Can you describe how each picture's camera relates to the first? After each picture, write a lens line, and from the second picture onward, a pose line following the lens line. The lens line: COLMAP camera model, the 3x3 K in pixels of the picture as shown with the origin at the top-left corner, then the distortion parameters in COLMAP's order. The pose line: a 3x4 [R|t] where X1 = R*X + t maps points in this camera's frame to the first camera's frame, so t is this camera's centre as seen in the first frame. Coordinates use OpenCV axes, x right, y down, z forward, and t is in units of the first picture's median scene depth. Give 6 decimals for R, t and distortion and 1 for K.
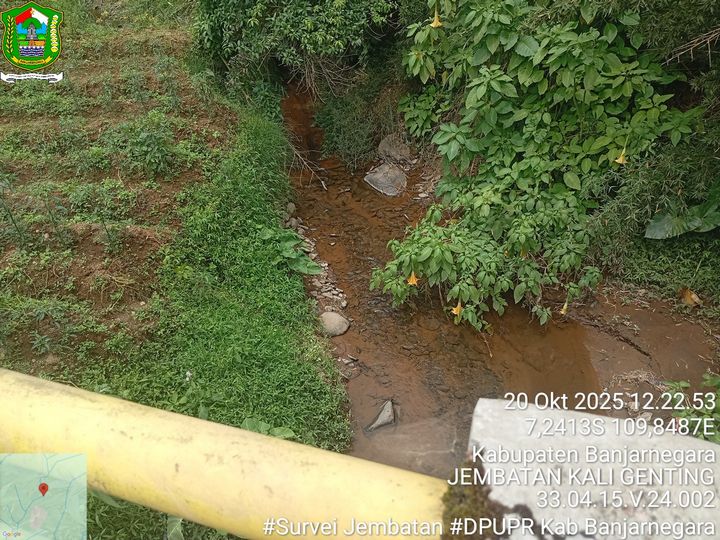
lens RADIAL K [[548.8, 0, 359.8], [0, 548.8, 268.8], [0, 0, 1]] dist [0.091770, -0.186518]
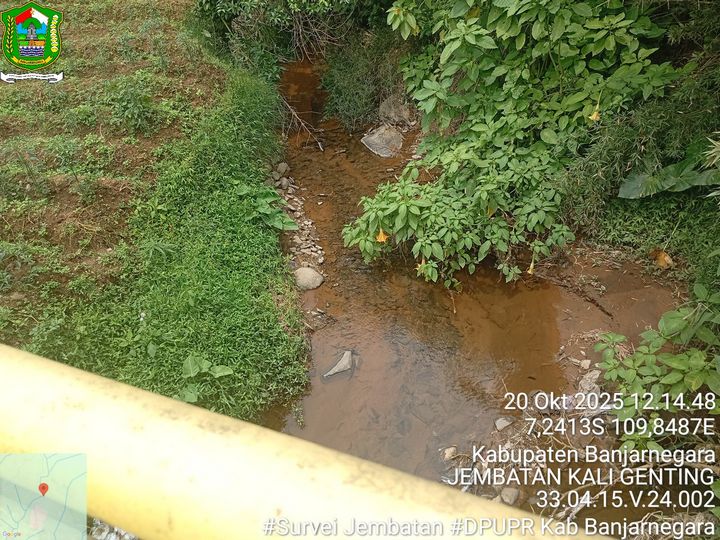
lens RADIAL K [[548.8, 0, 359.8], [0, 548.8, 268.8], [0, 0, 1]] dist [0.091770, -0.186518]
pose [[0.995814, 0.023167, -0.088424, 0.143640], [-0.018612, 0.998474, 0.052001, 0.026761], [0.089493, -0.050137, 0.994725, -0.018816]]
